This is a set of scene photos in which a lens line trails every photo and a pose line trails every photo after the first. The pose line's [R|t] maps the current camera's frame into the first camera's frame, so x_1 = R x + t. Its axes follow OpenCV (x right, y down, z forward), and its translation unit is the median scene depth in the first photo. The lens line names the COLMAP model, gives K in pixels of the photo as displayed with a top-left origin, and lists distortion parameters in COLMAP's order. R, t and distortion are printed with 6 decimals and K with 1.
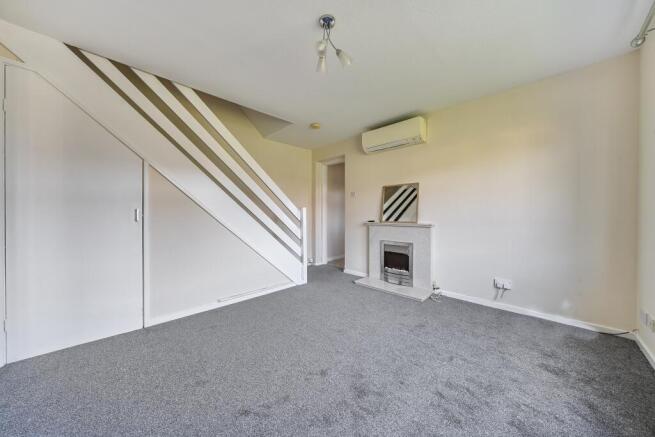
lens RADIAL K [[229.1, 0, 327.5], [0, 229.1, 218.5], [0, 0, 1]] dist [-0.000235, -0.000030]
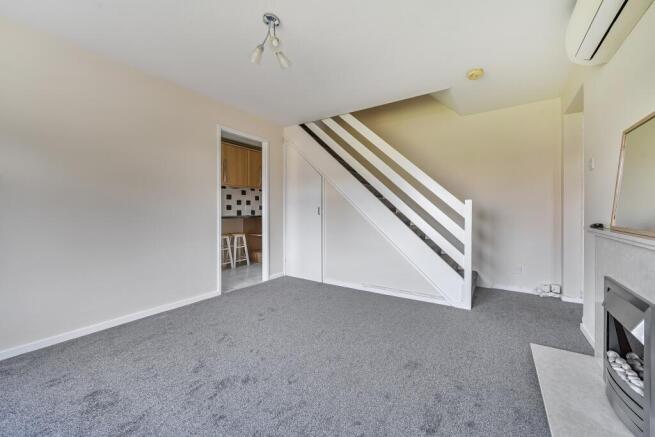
lens RADIAL K [[218.5, 0, 328.1], [0, 218.5, 211.1], [0, 0, 1]] dist [0.000345, 0.000015]
pose [[0.260085, -0.003564, -0.965579, 0.511899], [-0.006479, 0.999964, -0.005436, -0.004146], [0.965564, 0.007670, 0.260052, 0.505169]]
